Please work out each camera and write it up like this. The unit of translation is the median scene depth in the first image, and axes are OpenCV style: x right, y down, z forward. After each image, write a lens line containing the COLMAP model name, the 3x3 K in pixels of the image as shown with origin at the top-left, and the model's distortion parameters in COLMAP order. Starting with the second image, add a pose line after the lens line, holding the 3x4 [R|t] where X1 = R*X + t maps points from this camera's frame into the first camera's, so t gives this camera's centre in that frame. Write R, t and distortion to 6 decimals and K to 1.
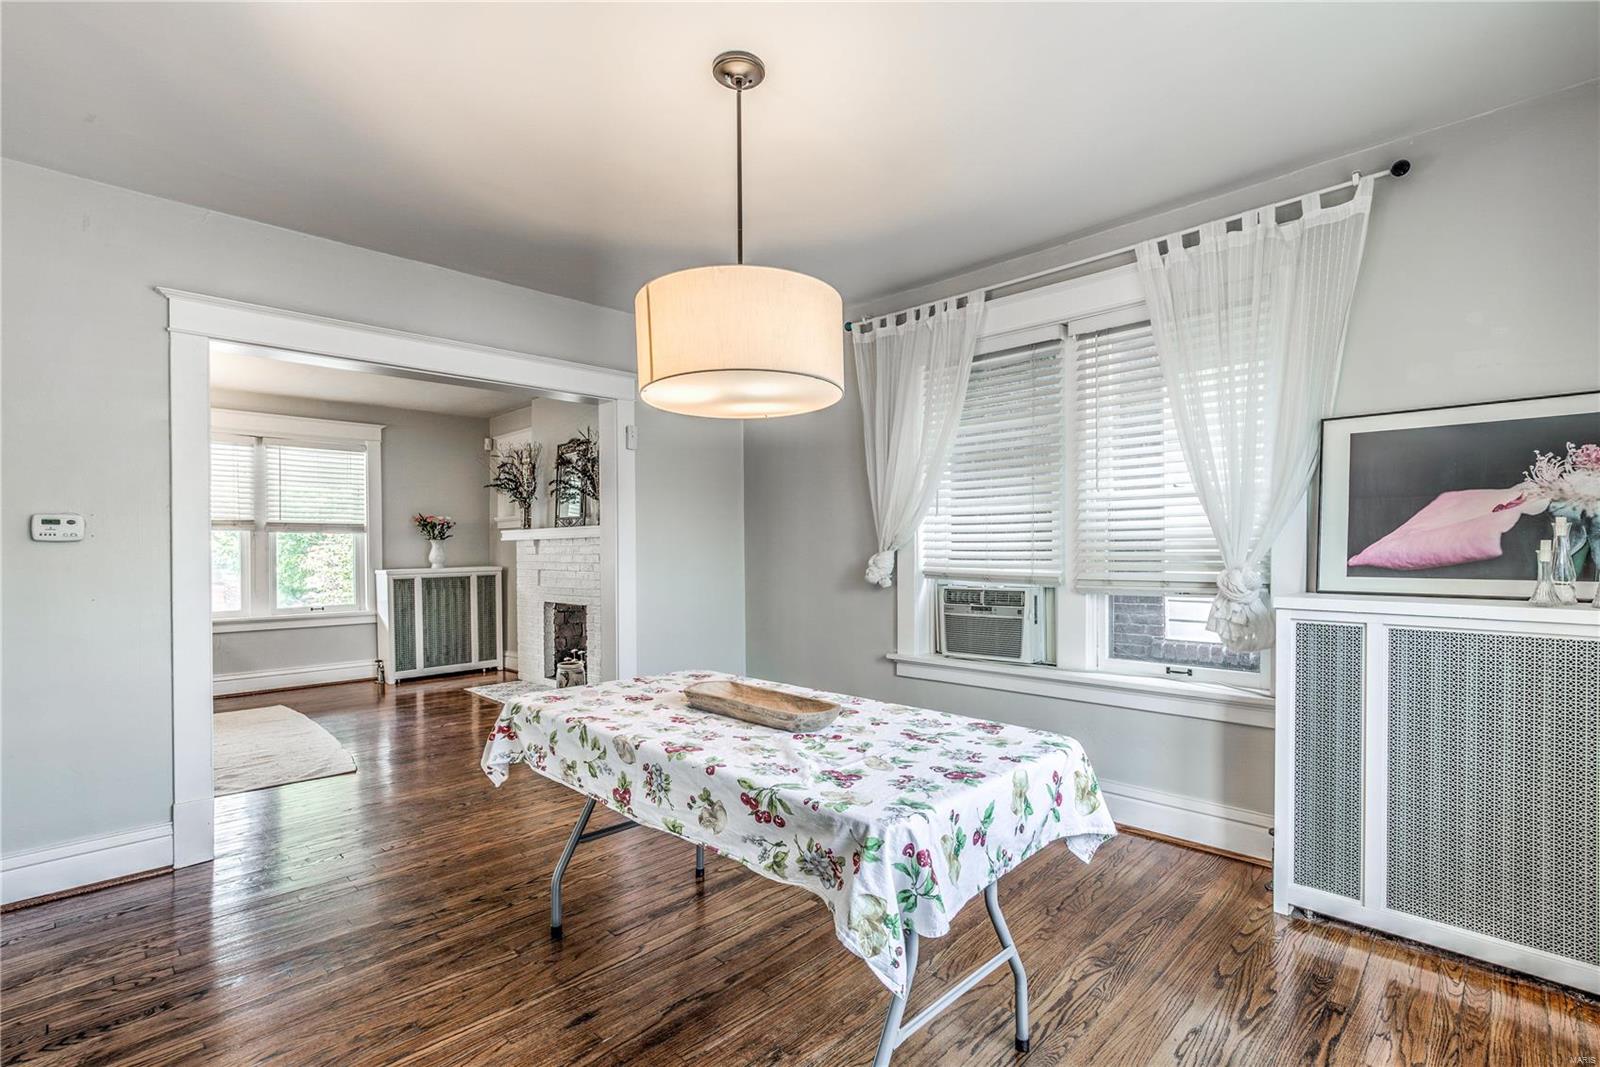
lens RADIAL K [[732.6, 0, 801.6], [0, 732.6, 546.5], [0, 0, 1]] dist [-0.003433, 0.001191]
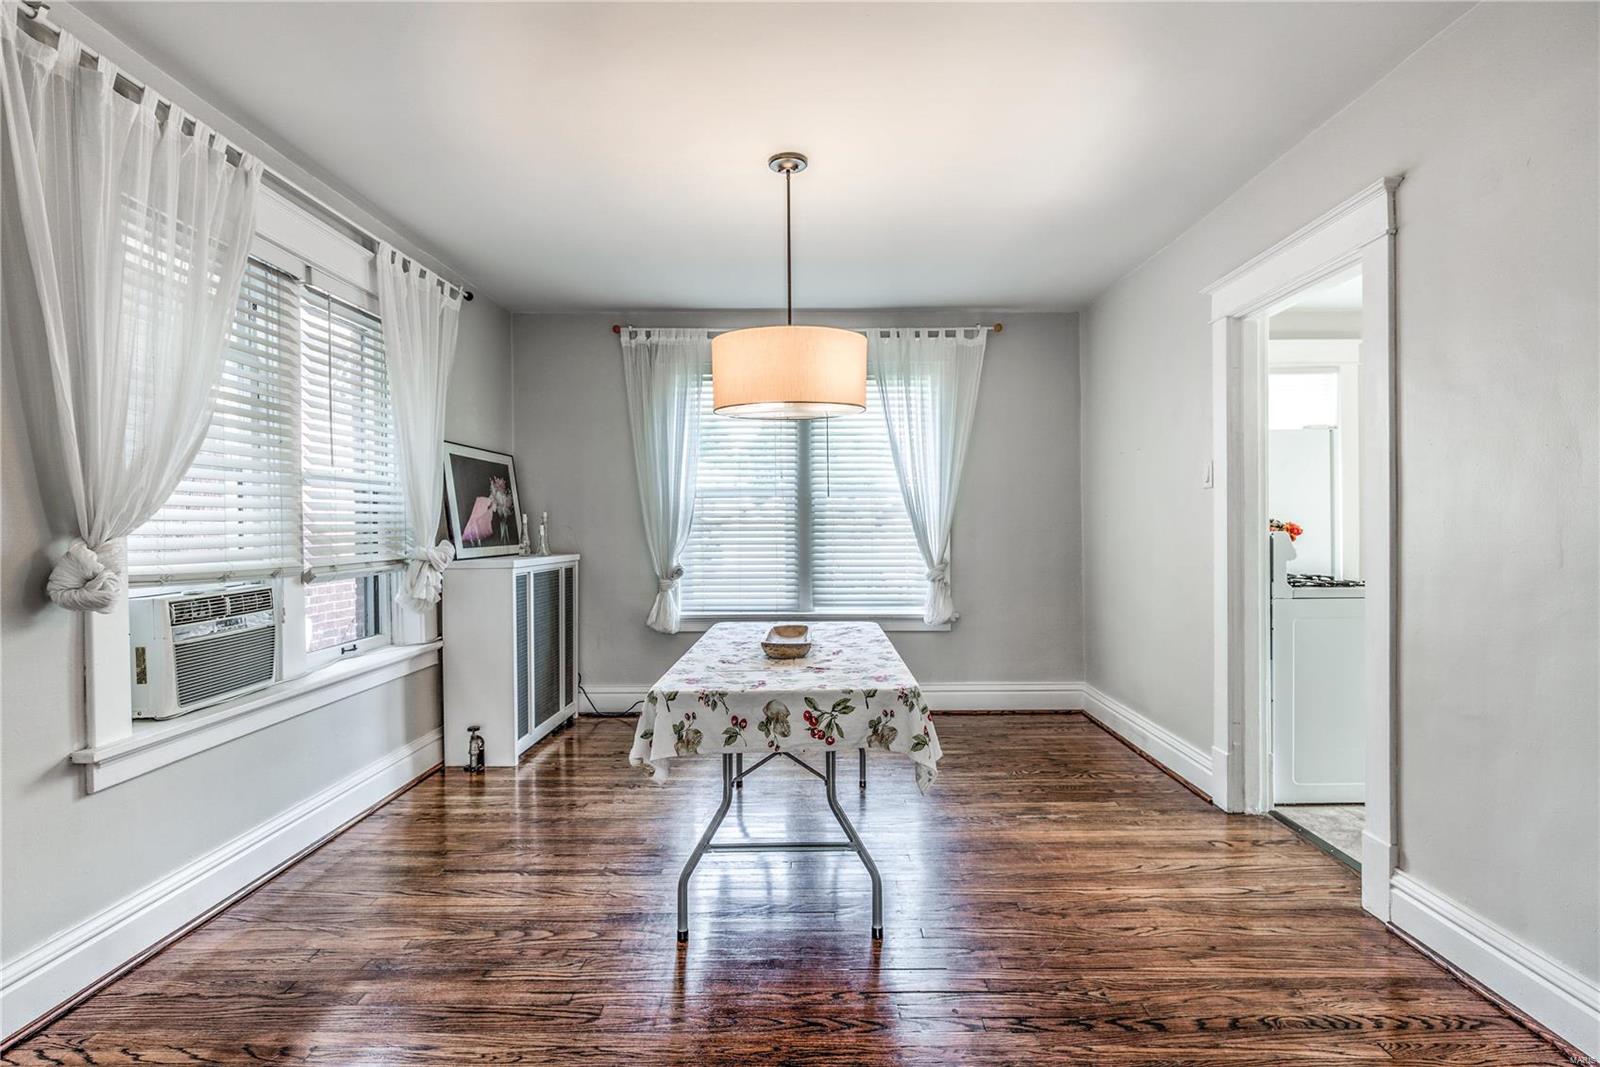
lens RADIAL K [[762.4, 0, 800.0], [0, 762.4, 533.5], [0, 0, 1]] dist [-0.002876, -0.000075]
pose [[-0.686955, 0.003138, 0.726693, -0.627557], [0.009626, 0.999942, 0.004782, 0.005517], [-0.726636, 0.010280, -0.686946, 1.115416]]
